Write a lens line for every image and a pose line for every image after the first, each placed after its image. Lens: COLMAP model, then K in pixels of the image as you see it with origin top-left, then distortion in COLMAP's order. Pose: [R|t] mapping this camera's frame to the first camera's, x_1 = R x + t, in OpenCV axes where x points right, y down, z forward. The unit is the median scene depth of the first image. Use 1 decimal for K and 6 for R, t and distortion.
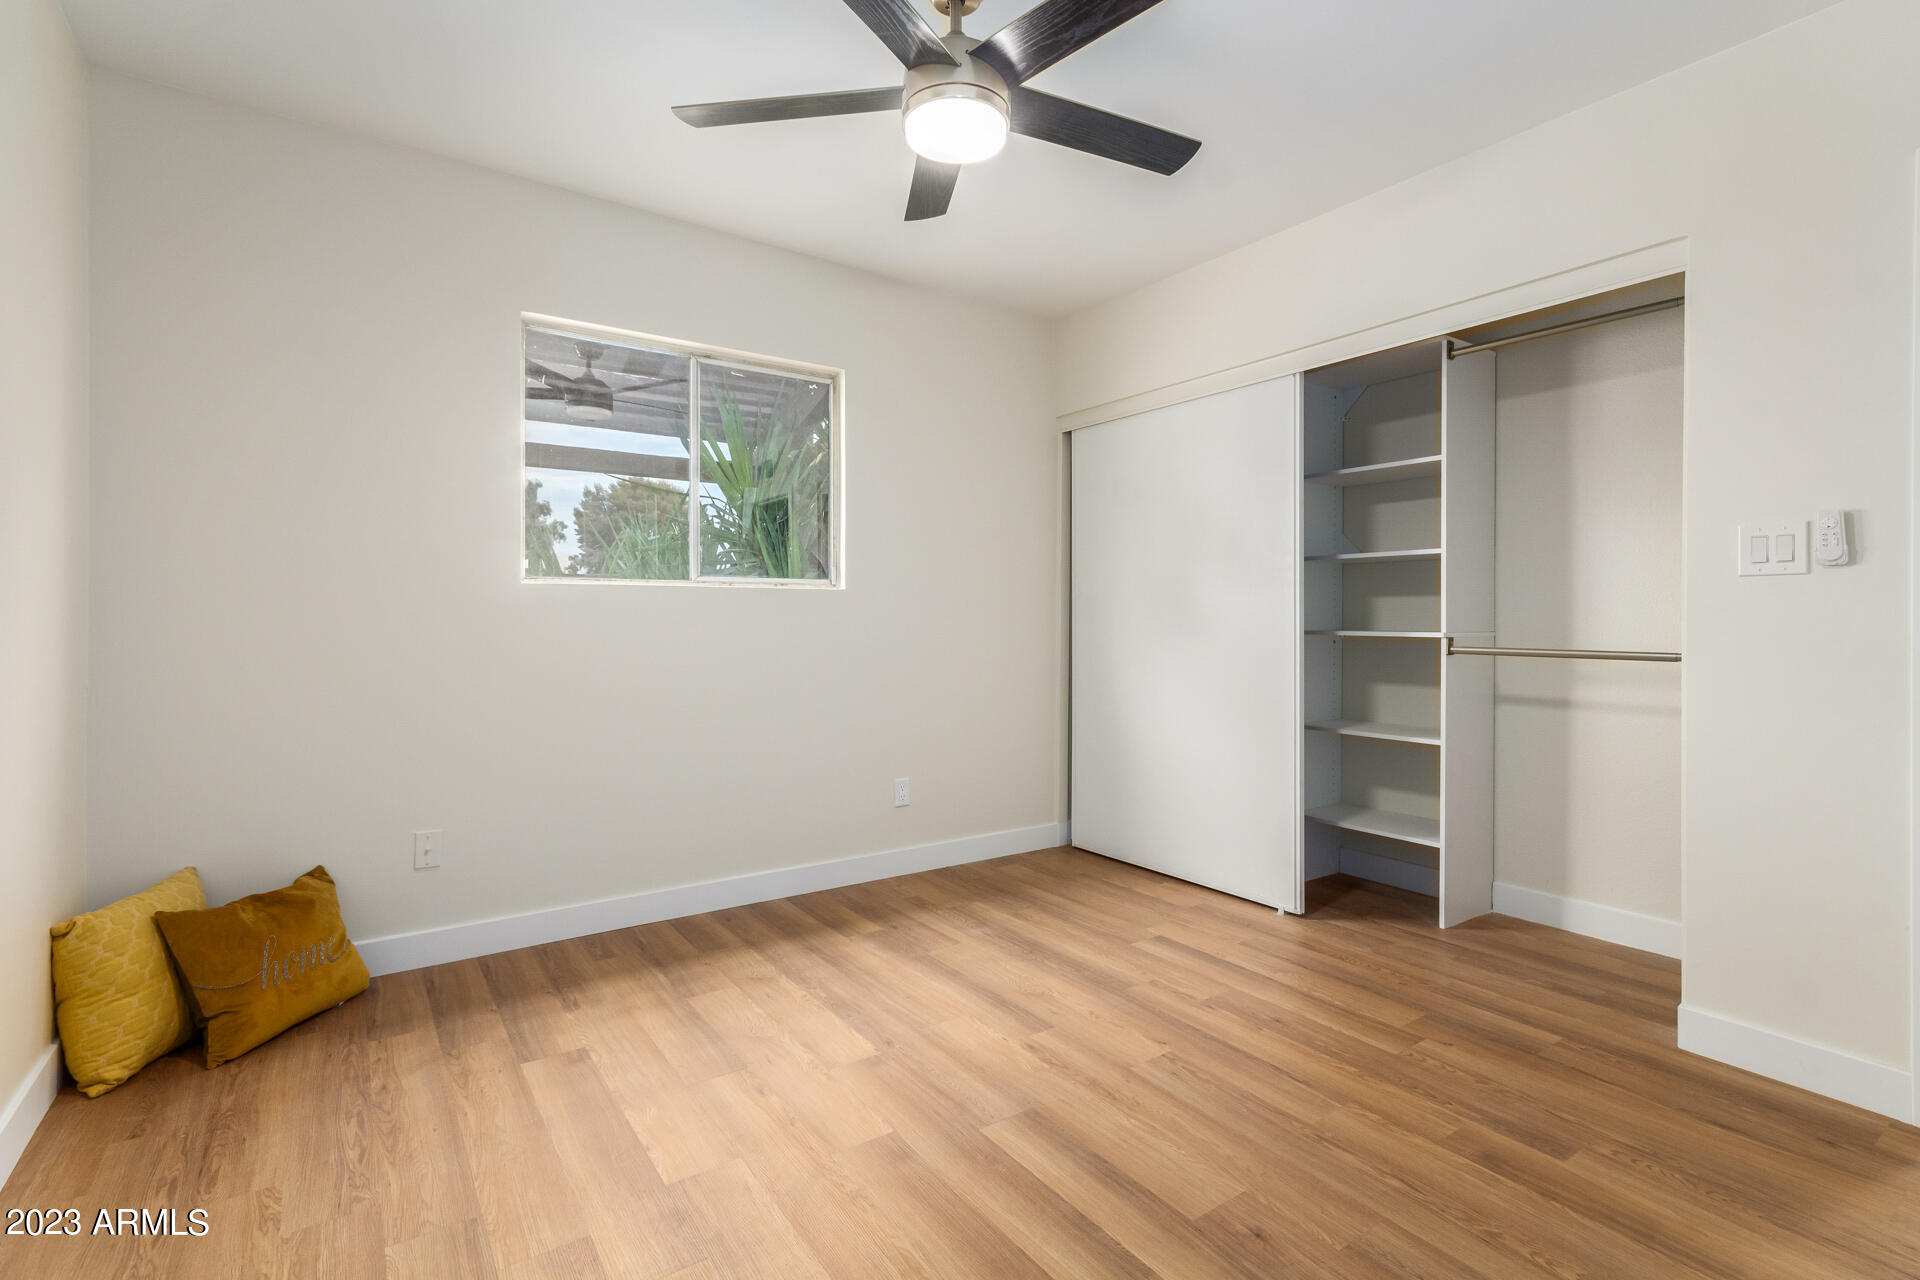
lens RADIAL K [[944.3, 0, 964.3], [0, 944.3, 622.0], [0, 0, 1]] dist [0.000427, 0.000370]
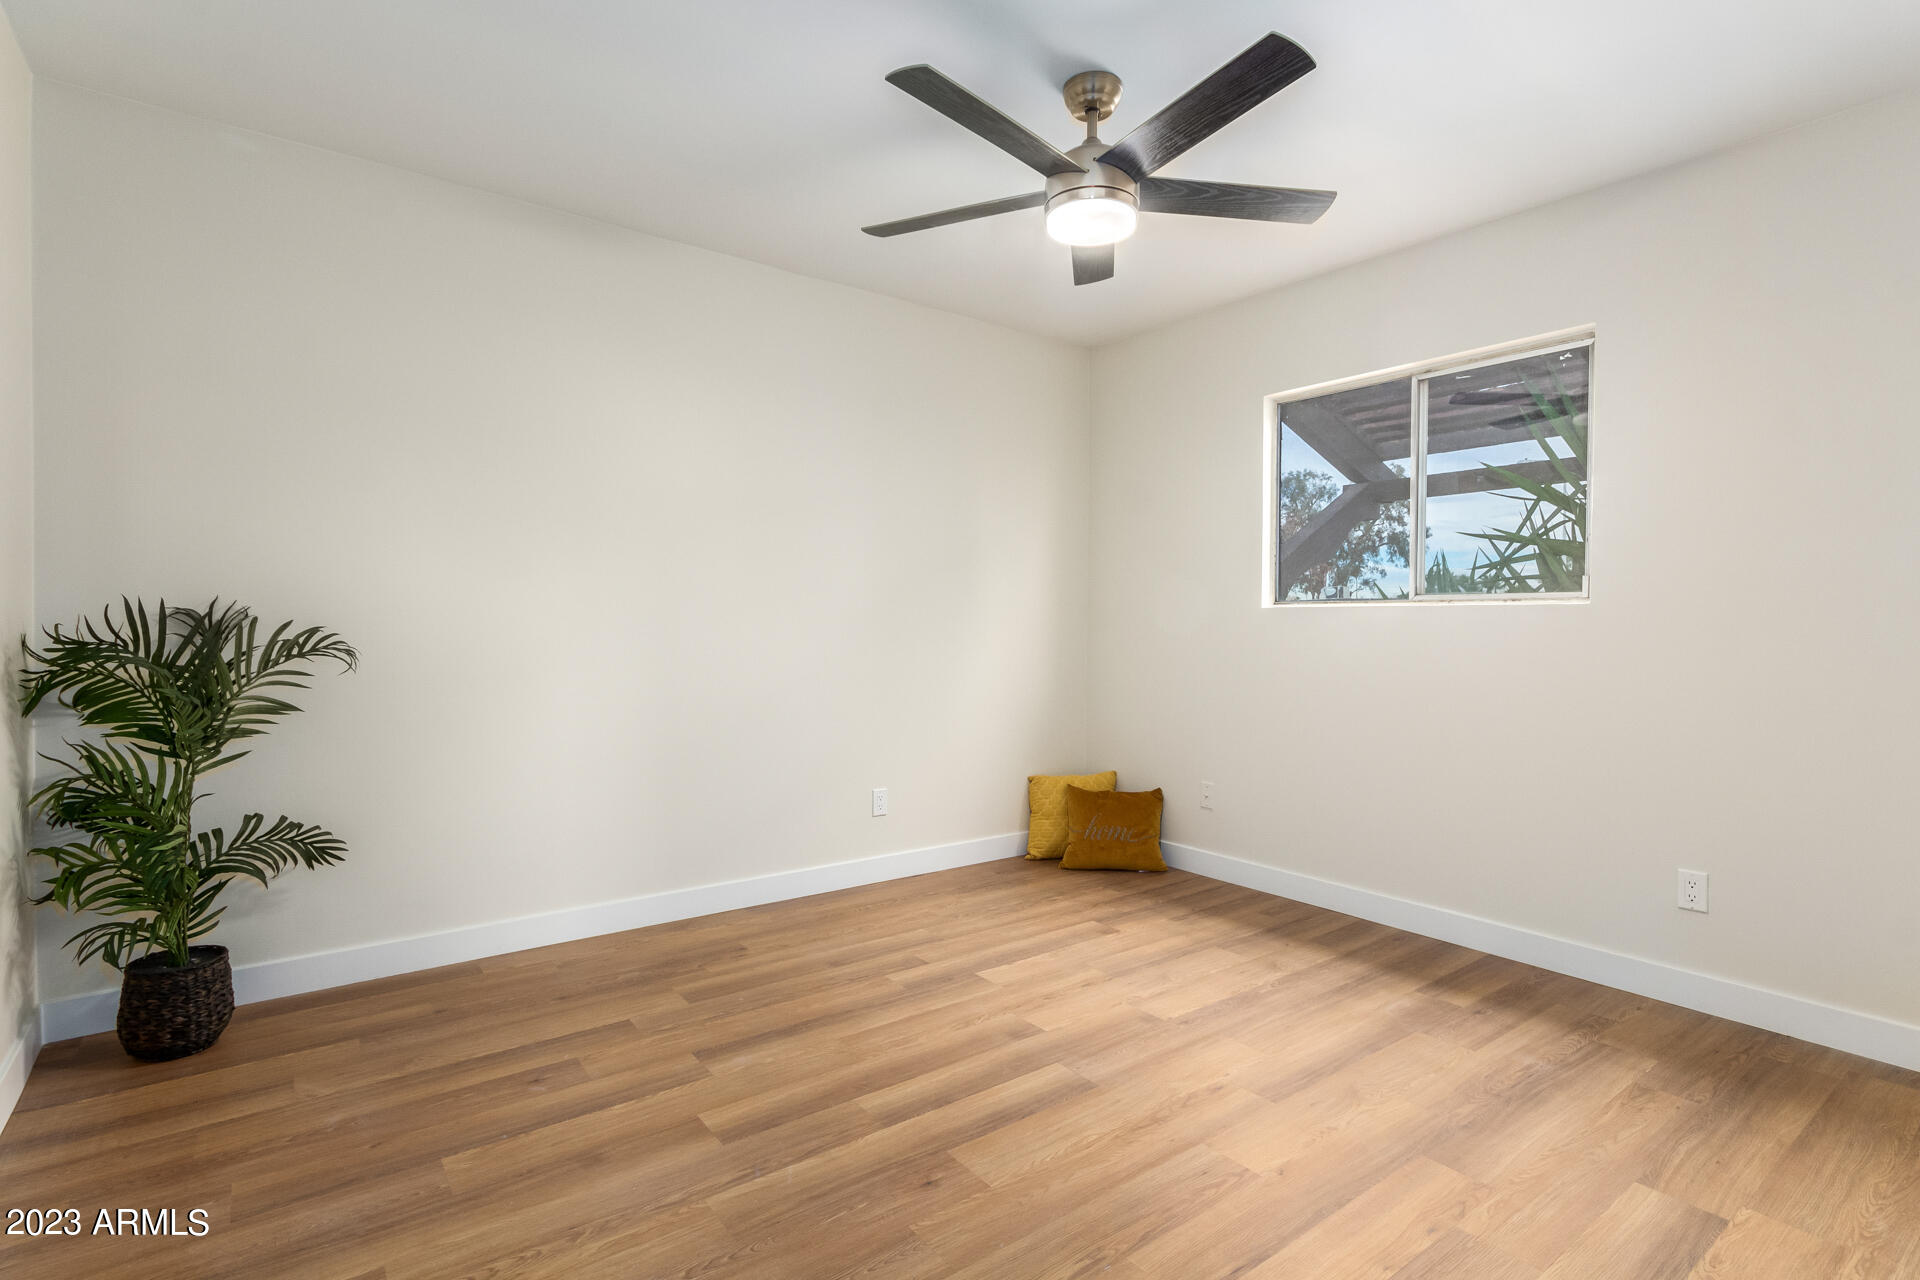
lens RADIAL K [[894.7, 0, 917.4], [0, 894.7, 633.6], [0, 0, 1]] dist [0.001568, 0.000670]
pose [[-0.015422, 0.006379, -0.999861, 0.852366], [-0.011153, 0.999916, 0.006551, -0.009980], [0.999819, 0.011253, -0.015350, 0.615990]]
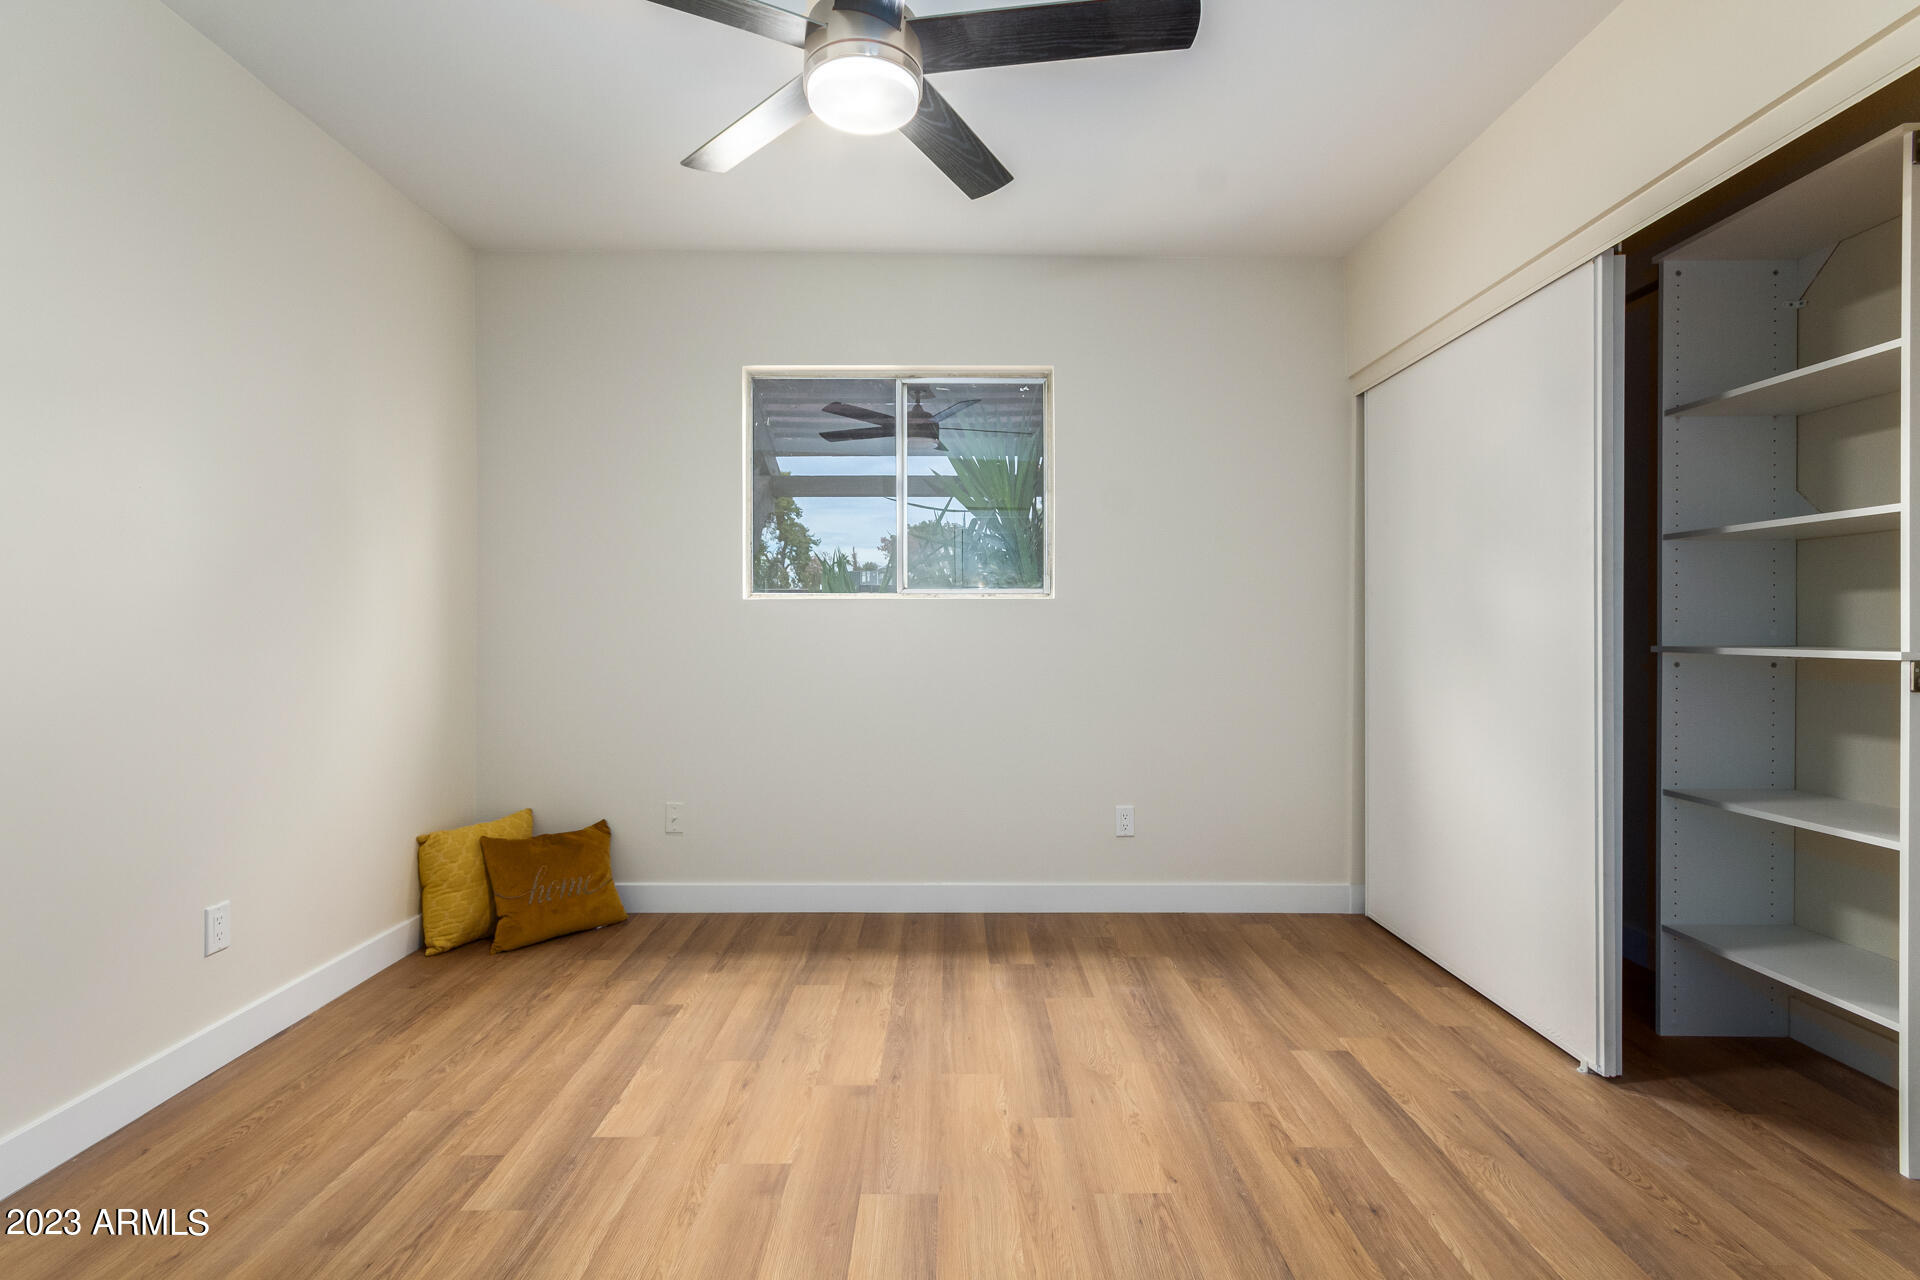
lens RADIAL K [[929.9, 0, 916.8], [0, 929.9, 632.2], [0, 0, 1]] dist [0.000893, 0.000734]
pose [[0.799287, 0.000003, -0.600949, 0.438477], [-0.000649, 0.999999, -0.000859, 0.000305], [0.600949, 0.001077, 0.799287, 0.236371]]
